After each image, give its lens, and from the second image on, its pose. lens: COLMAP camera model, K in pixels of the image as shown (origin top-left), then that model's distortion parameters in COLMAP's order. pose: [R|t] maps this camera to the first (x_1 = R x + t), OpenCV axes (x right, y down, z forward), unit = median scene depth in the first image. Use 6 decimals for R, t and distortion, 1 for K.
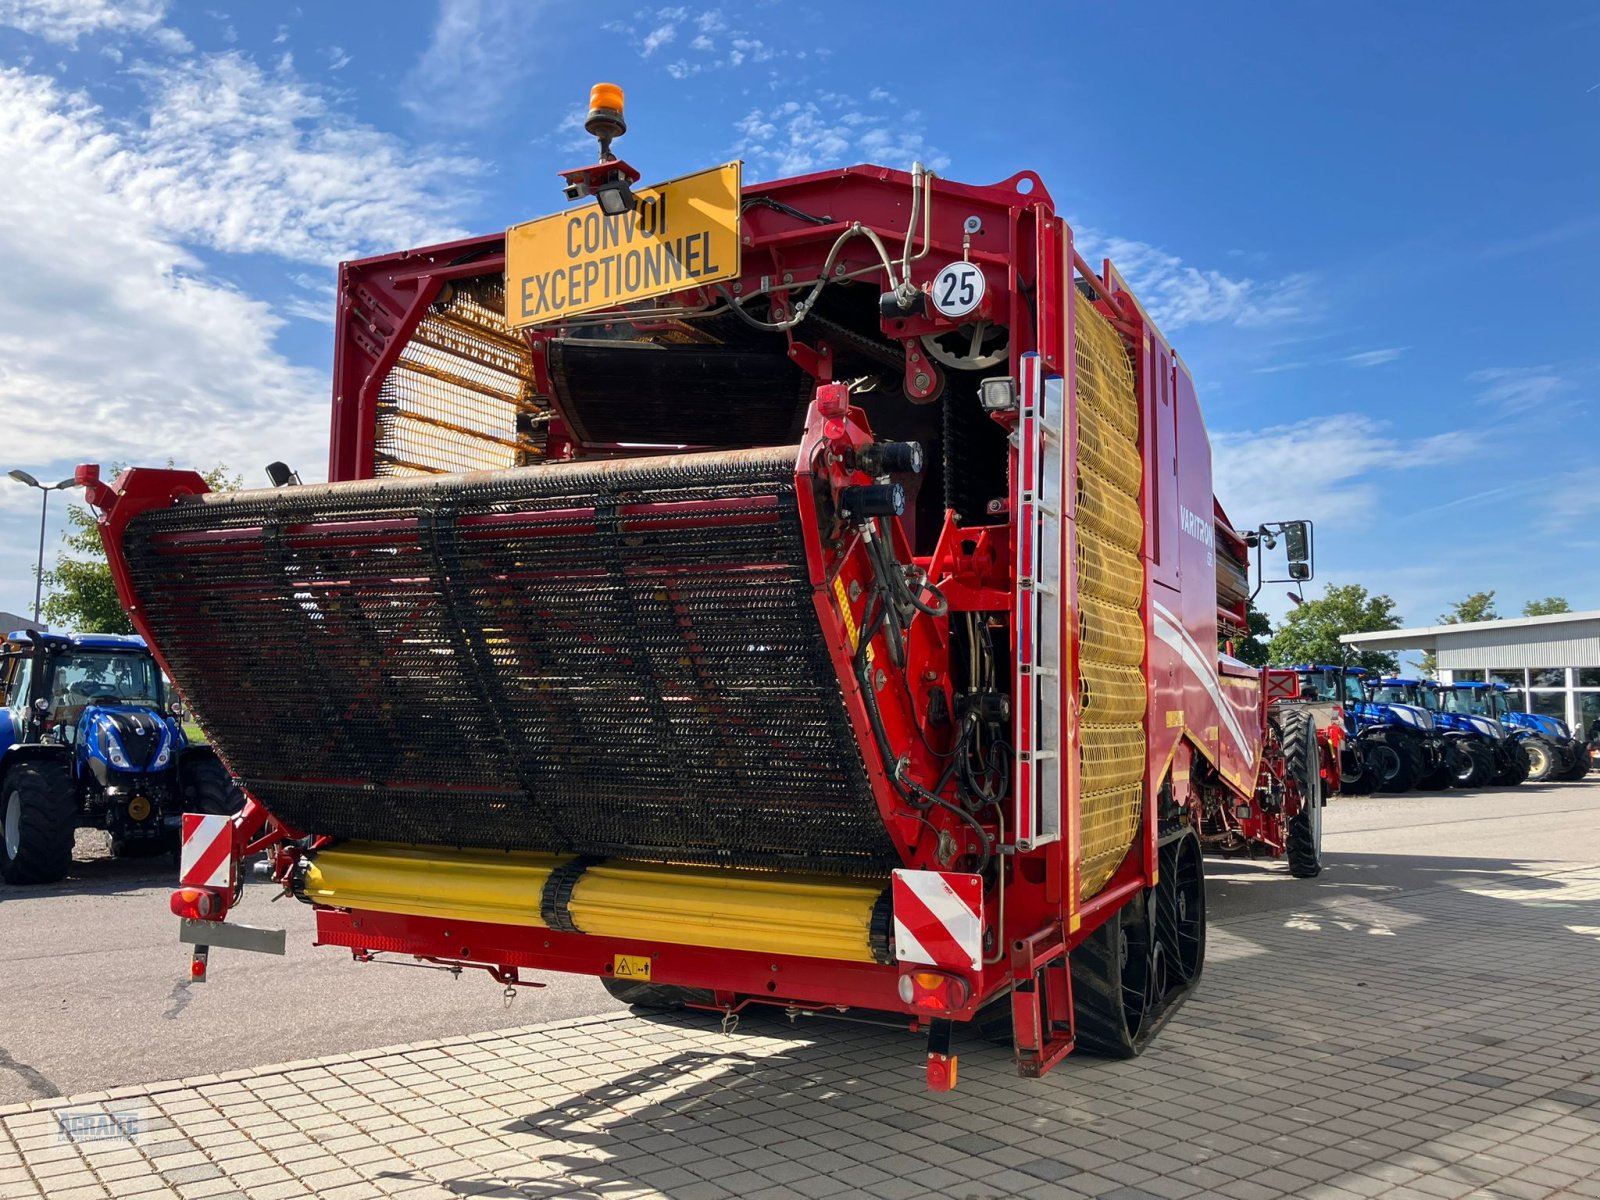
lens RADIAL K [[1325.3, 0, 786.0], [0, 1325.3, 593.3], [0, 0, 1]] dist [0.063278, -0.137380]
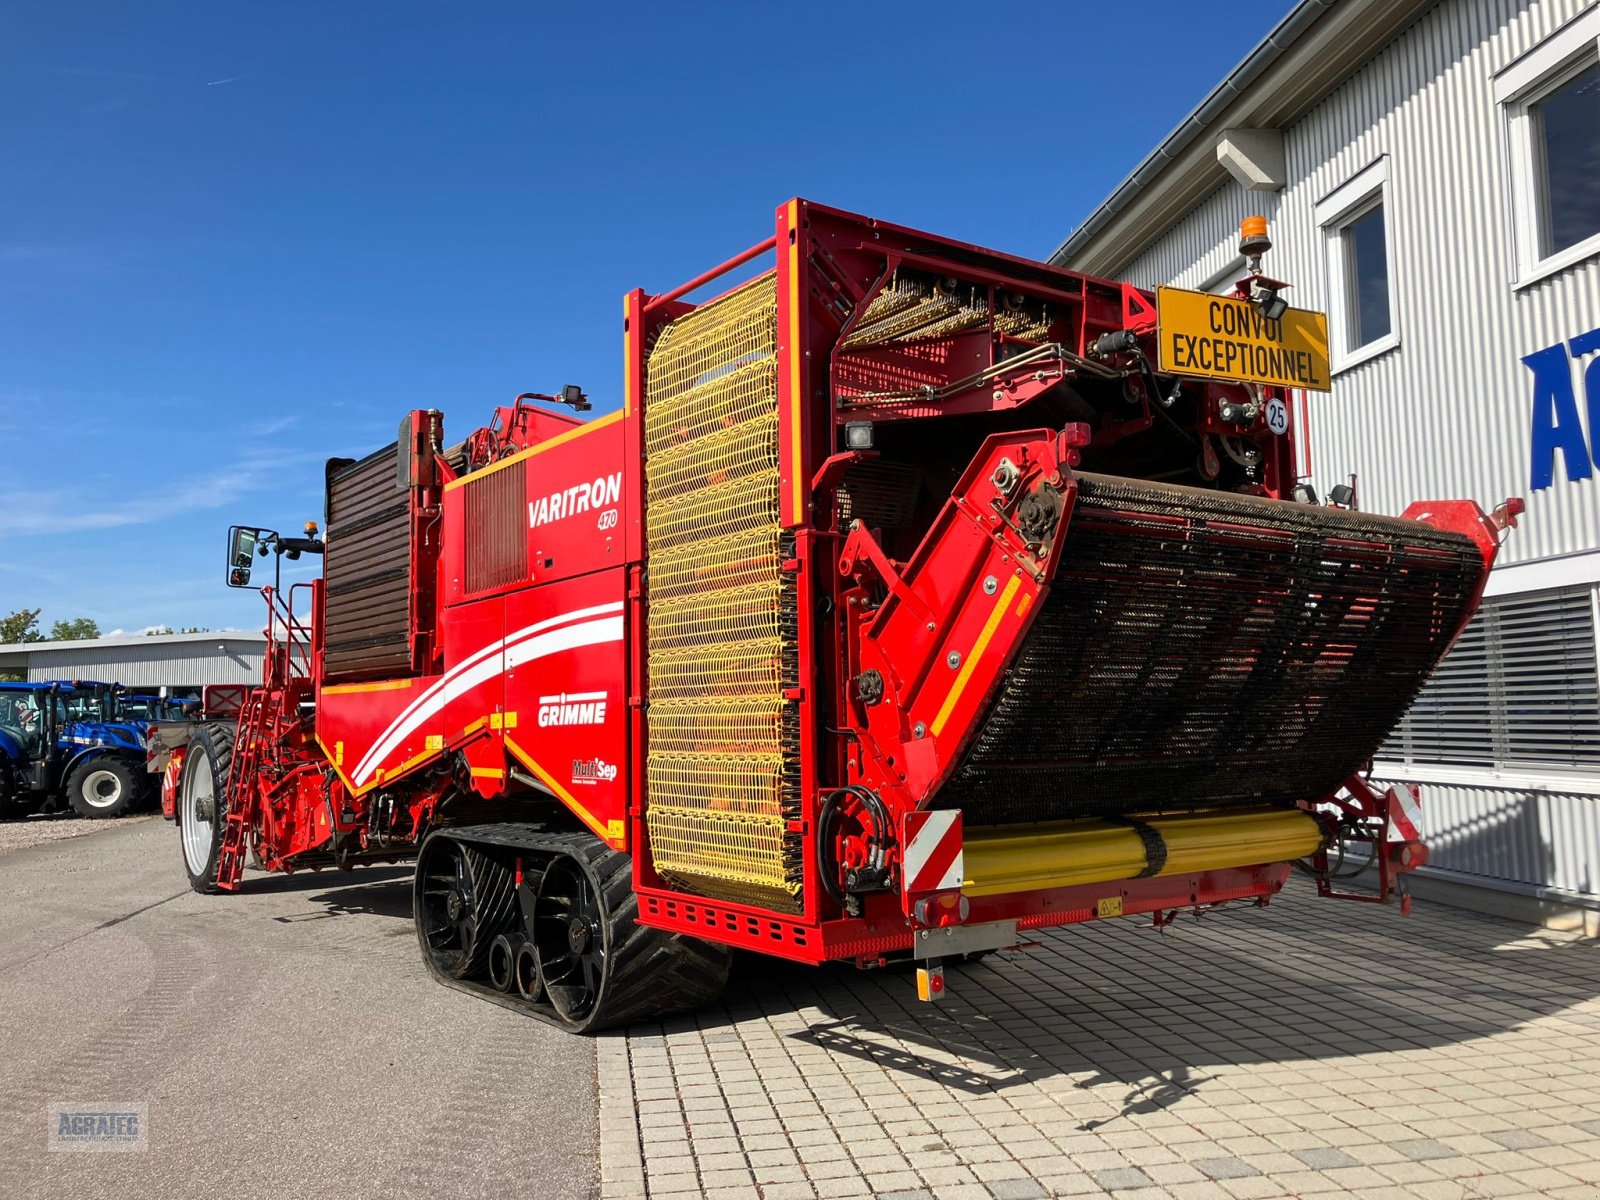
lens RADIAL K [[1327.9, 0, 795.9], [0, 1327.9, 595.9], [0, 0, 1]] dist [0.011138, -0.000672]
pose [[0.464405, 0.065263, 0.883215, -1.416494], [-0.052747, 0.997549, -0.045976, 0.074742], [-0.884051, -0.025235, 0.466709, 0.741653]]
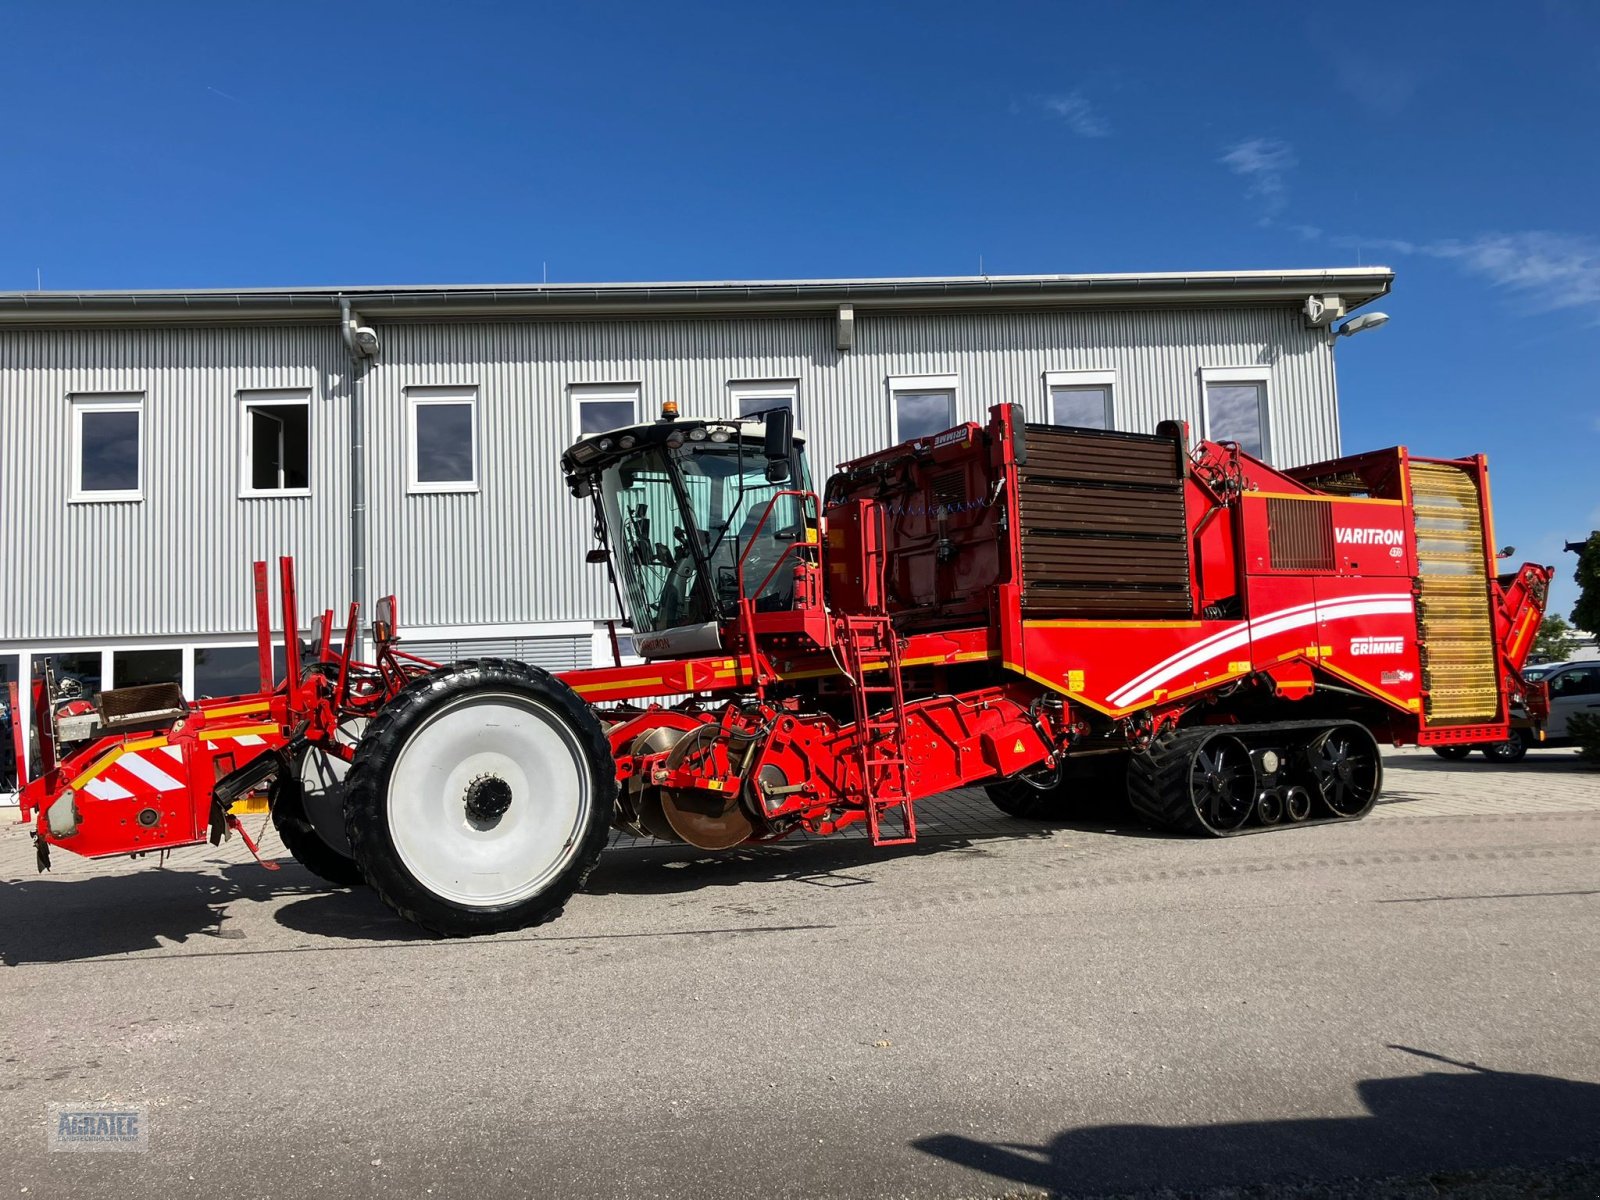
lens RADIAL K [[1325.3, 0, 786.0], [0, 1325.3, 593.3], [0, 0, 1]] dist [0.063278, -0.137380]
pose [[-0.835057, 0.056644, 0.547240, -0.739773], [-0.023807, 0.990033, -0.138805, 0.451823], [-0.549649, -0.128939, -0.825386, 4.617222]]
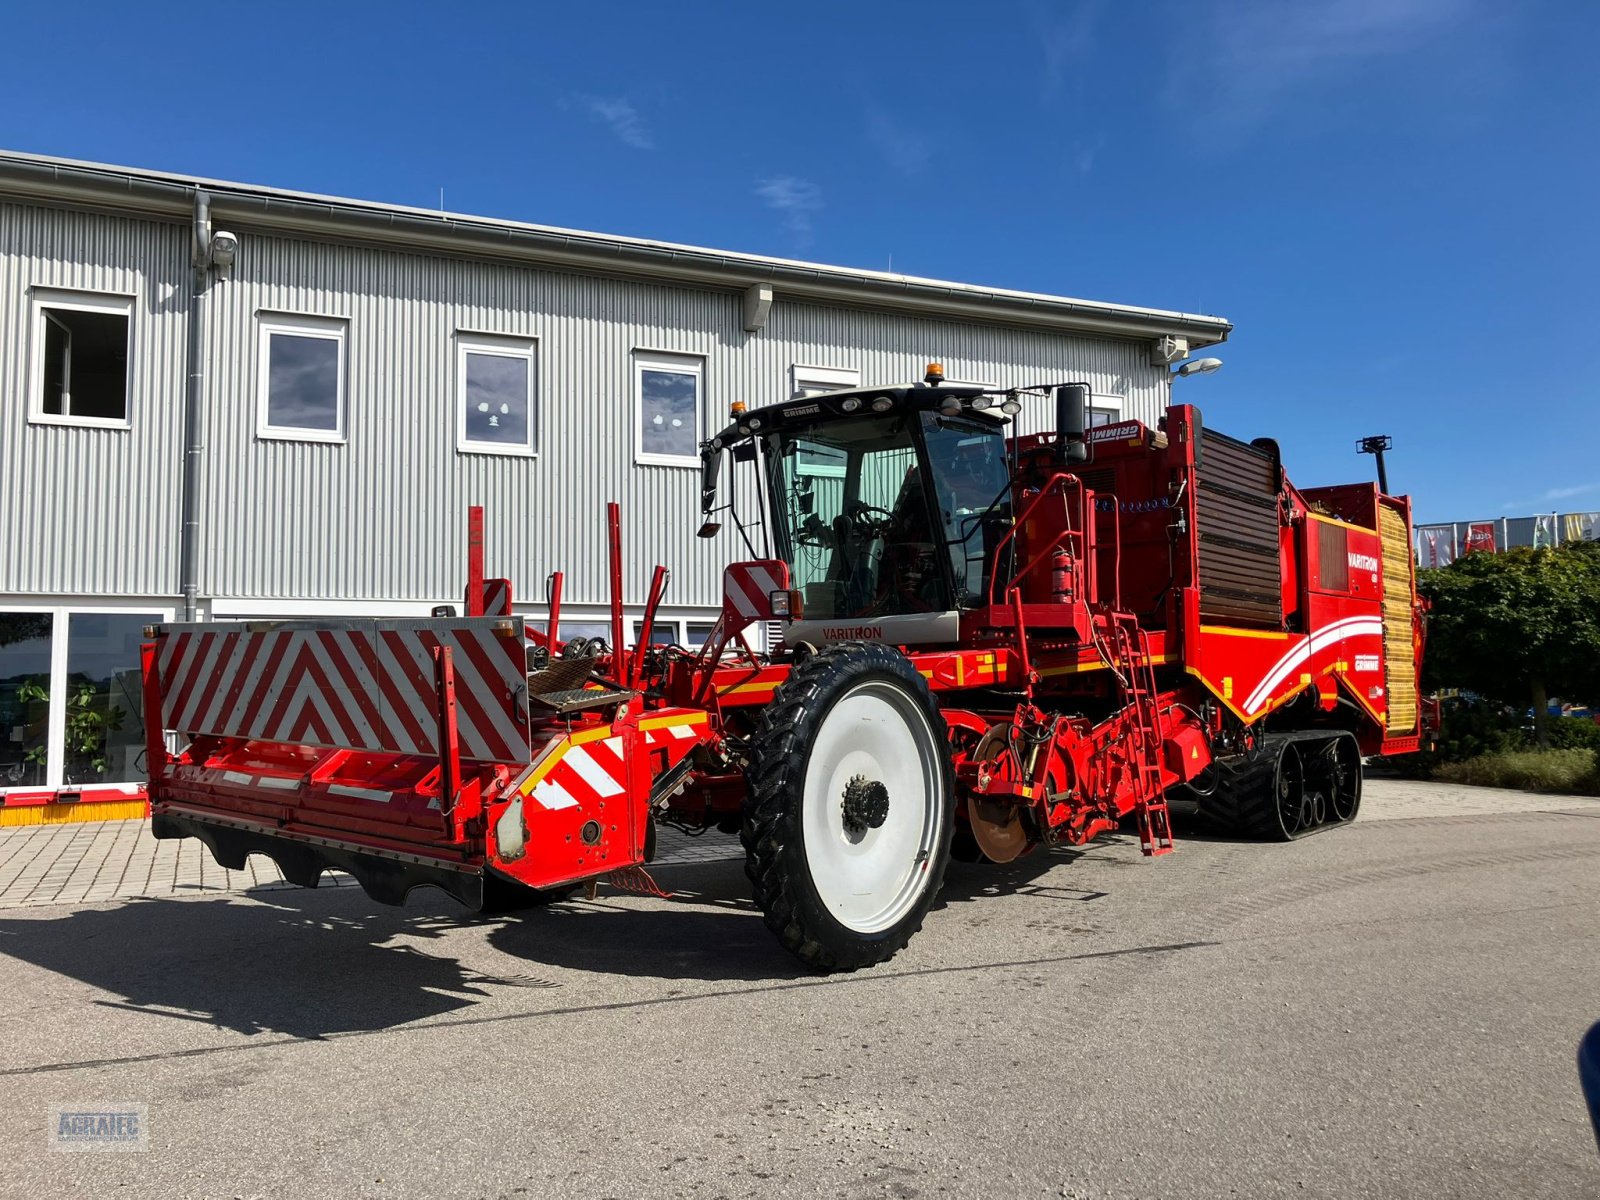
lens RADIAL K [[1325.5, 0, 800.0], [0, 1325.5, 600.0], [0, 0, 1]] dist [0.015163, -0.009553]
pose [[-0.976361, 0.005795, 0.216070, 0.363406], [-0.026321, 0.989013, -0.145465, 0.476096], [-0.214539, -0.147713, -0.965481, 4.842538]]
